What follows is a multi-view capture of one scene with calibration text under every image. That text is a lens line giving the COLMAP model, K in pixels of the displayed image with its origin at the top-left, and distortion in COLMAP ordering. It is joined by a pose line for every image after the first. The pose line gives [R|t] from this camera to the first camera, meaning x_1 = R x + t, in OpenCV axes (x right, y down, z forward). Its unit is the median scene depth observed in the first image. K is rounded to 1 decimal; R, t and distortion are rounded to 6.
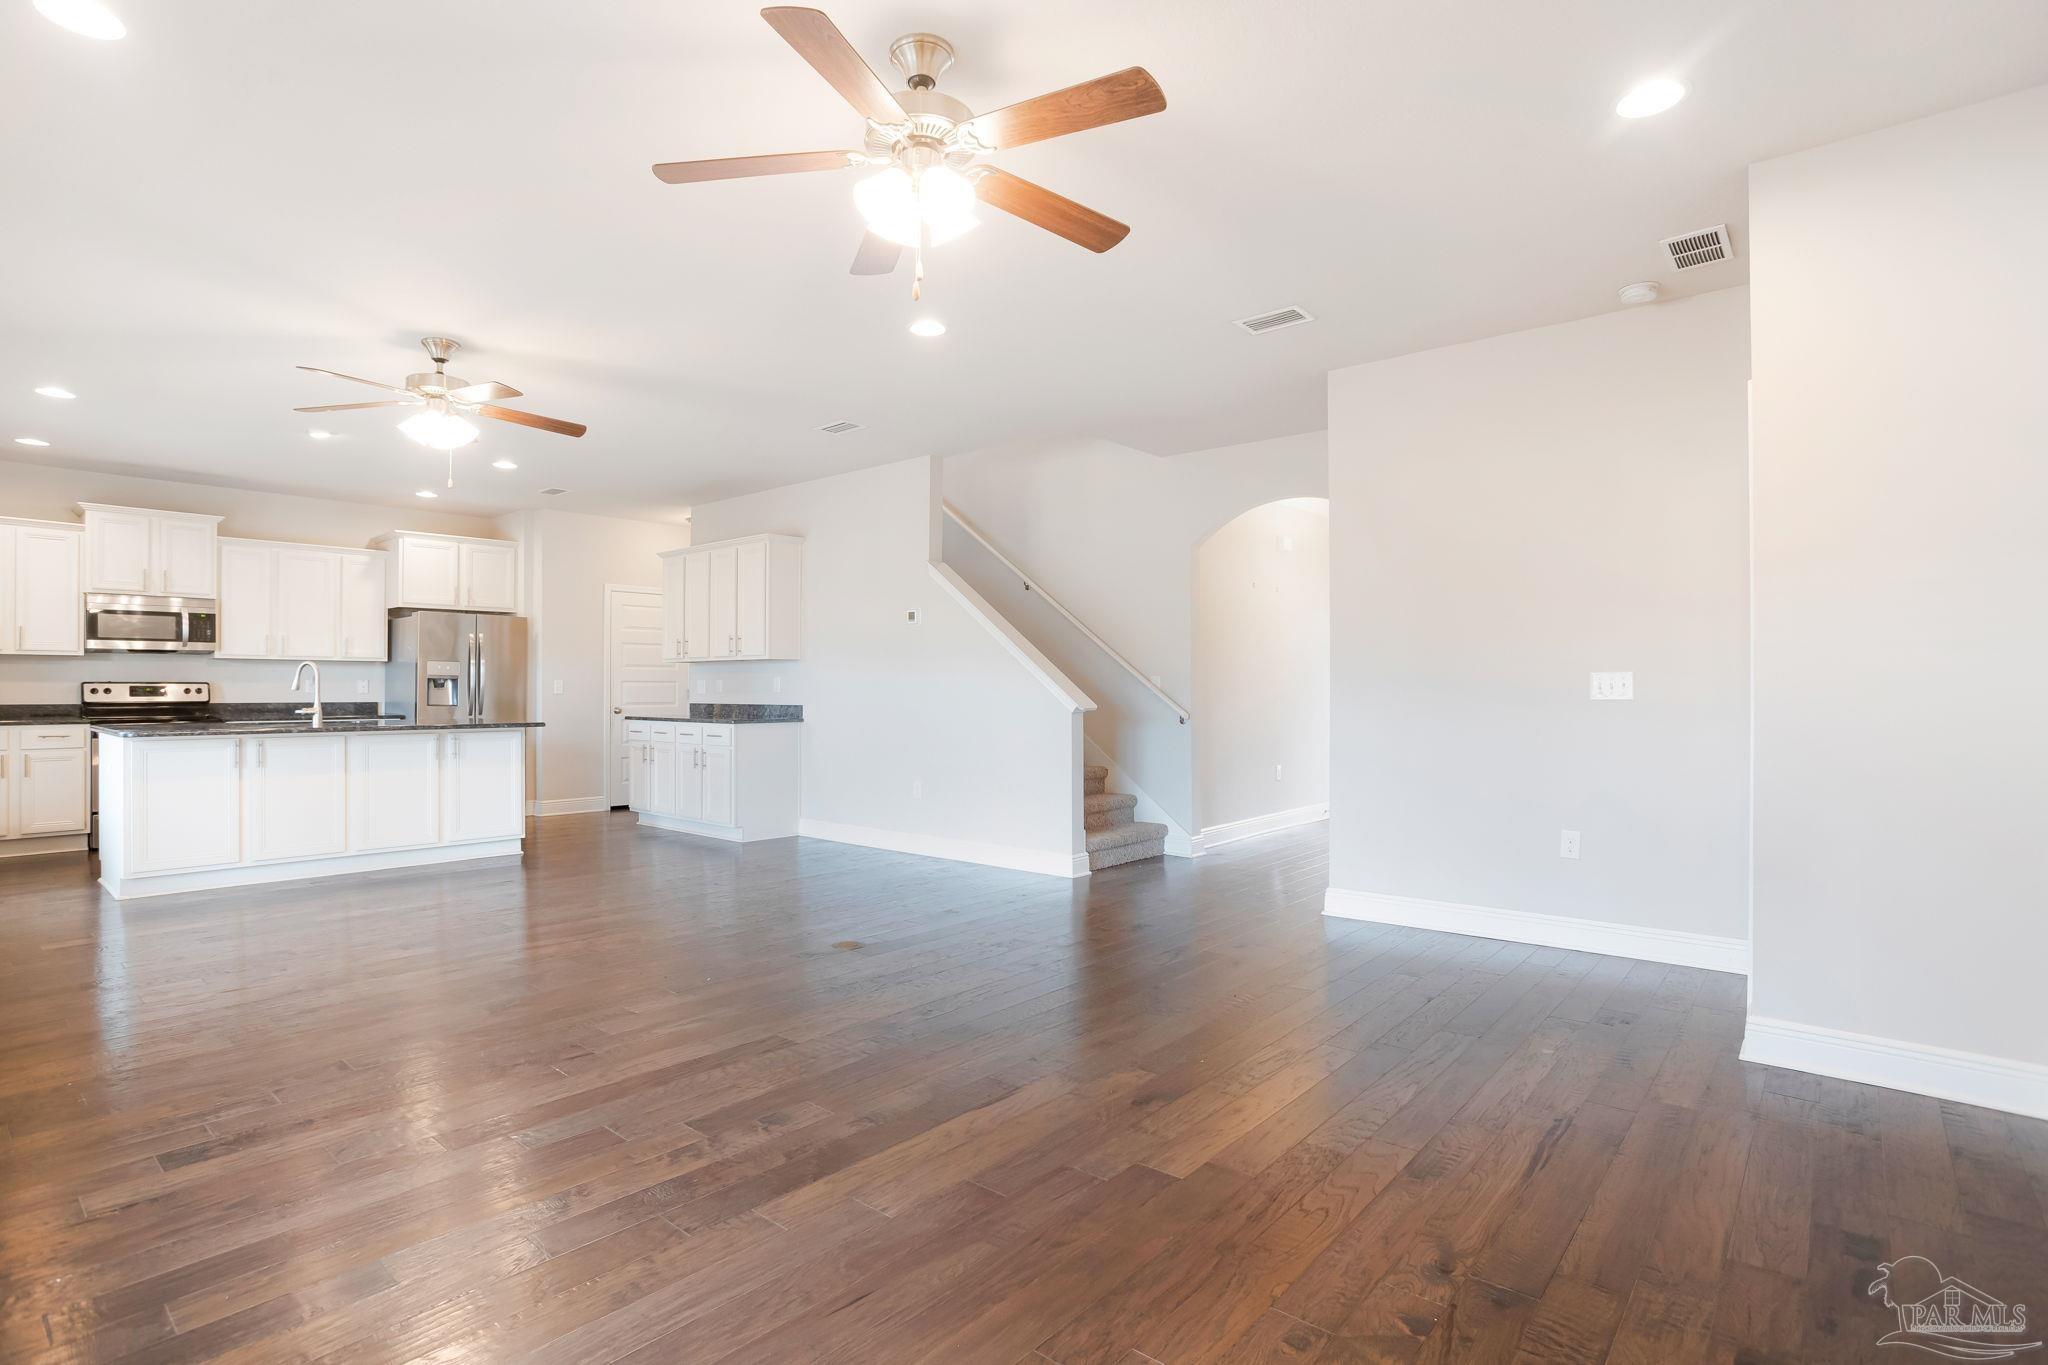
lens RADIAL K [[1022.1, 0, 1012.9], [0, 1022.1, 690.6], [0, 0, 1]] dist [0.003849, 0.004282]
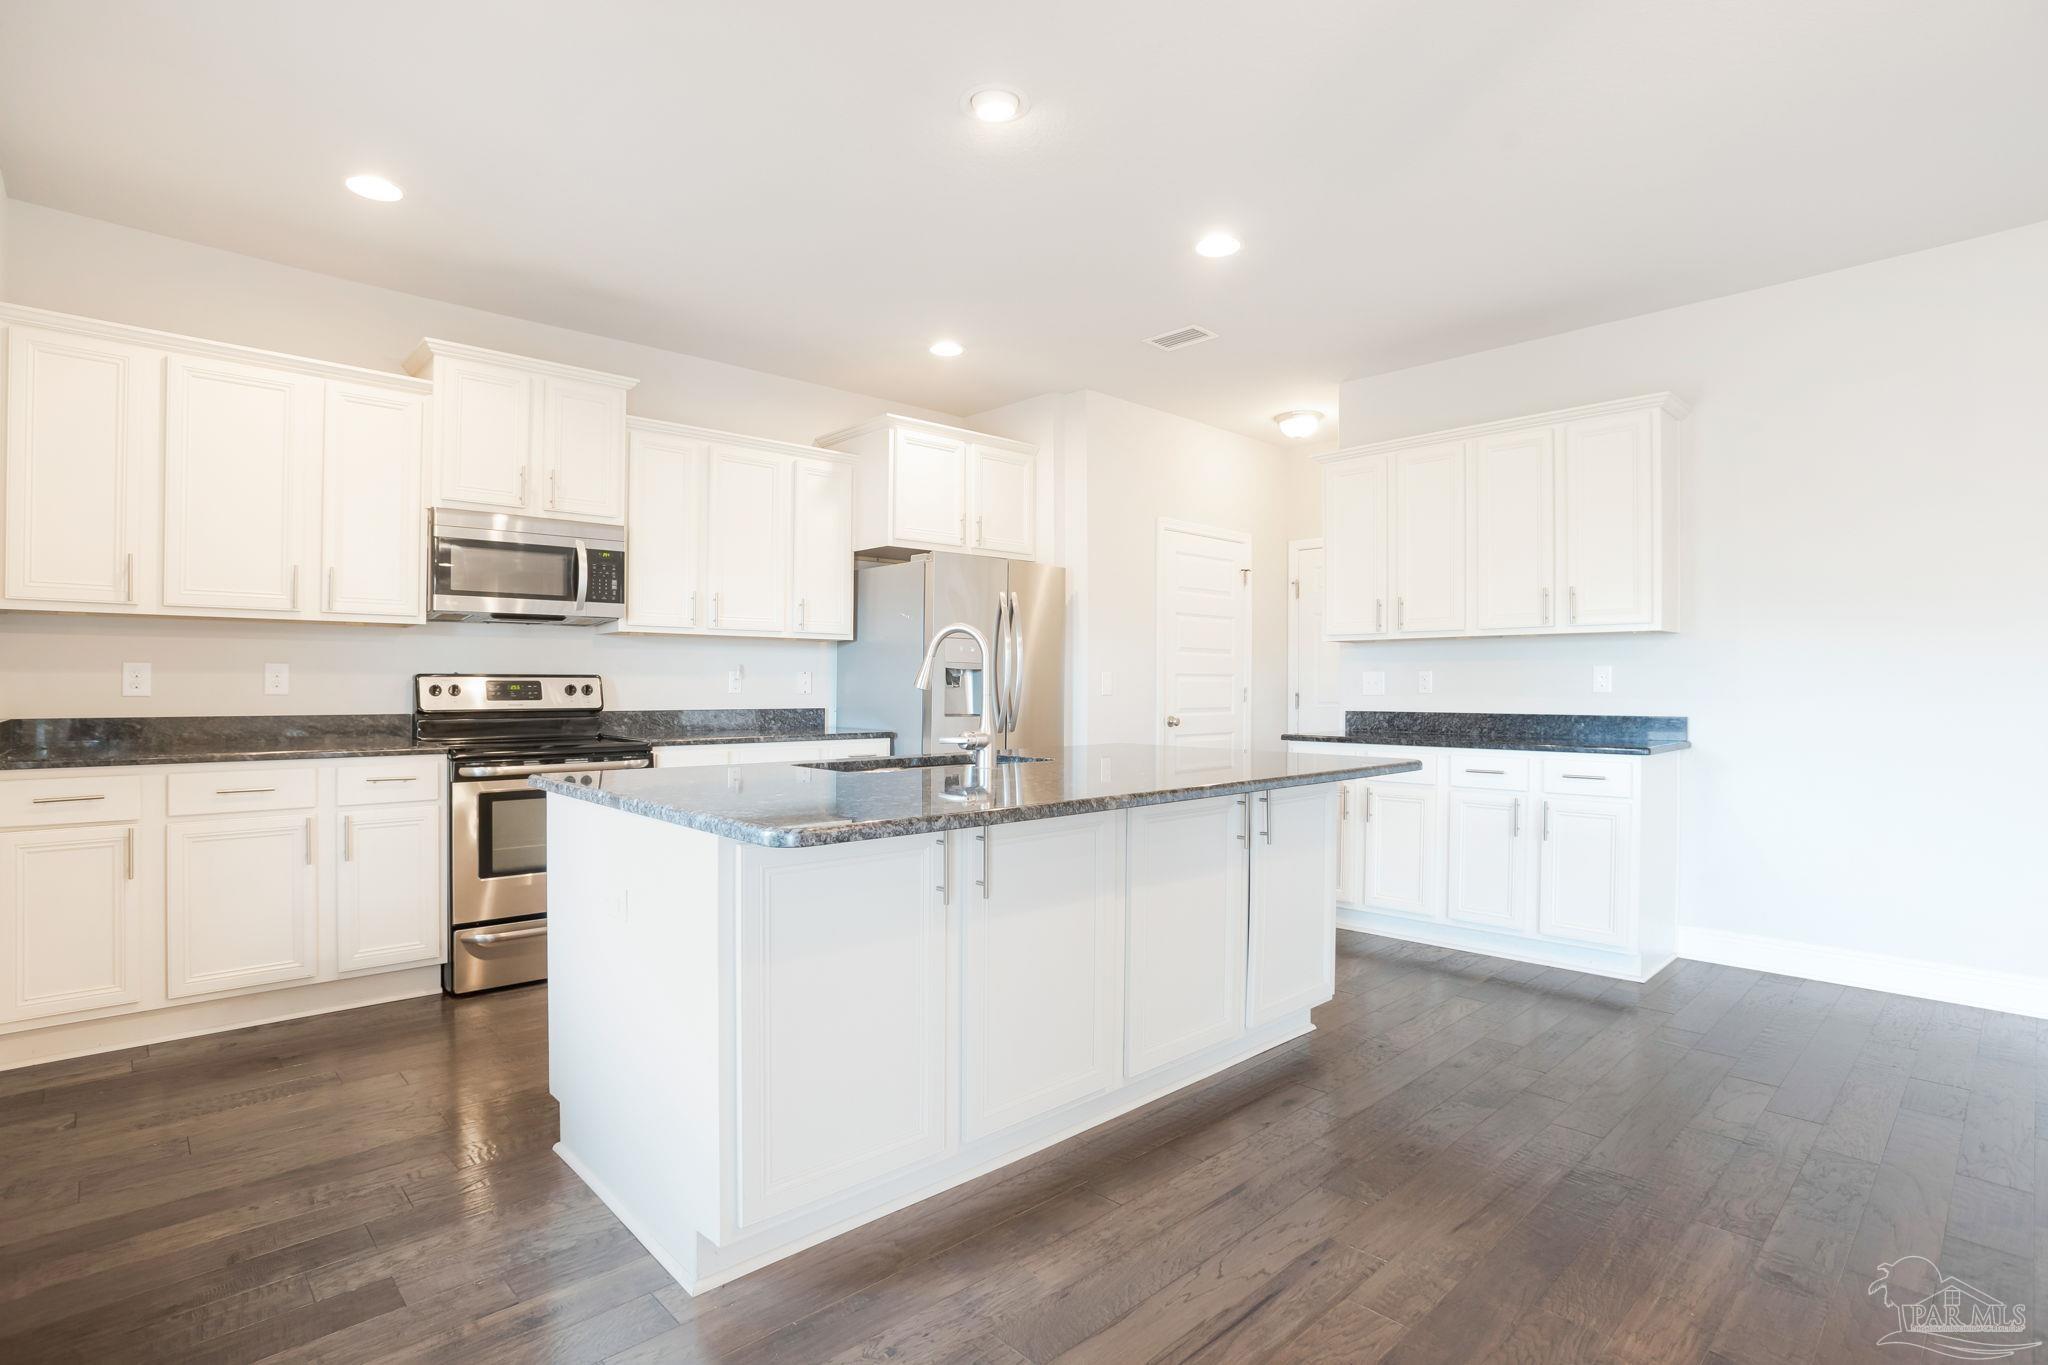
lens RADIAL K [[1022.1, 0, 975.5], [0, 1022.1, 664.8], [0, 0, 1]] dist [0.003849, 0.004282]
pose [[0.999311, 0.000107, -0.037109, -0.568870], [-0.000933, 0.999752, -0.022237, -0.001207], [0.037097, 0.022256, 0.999064, 0.454790]]
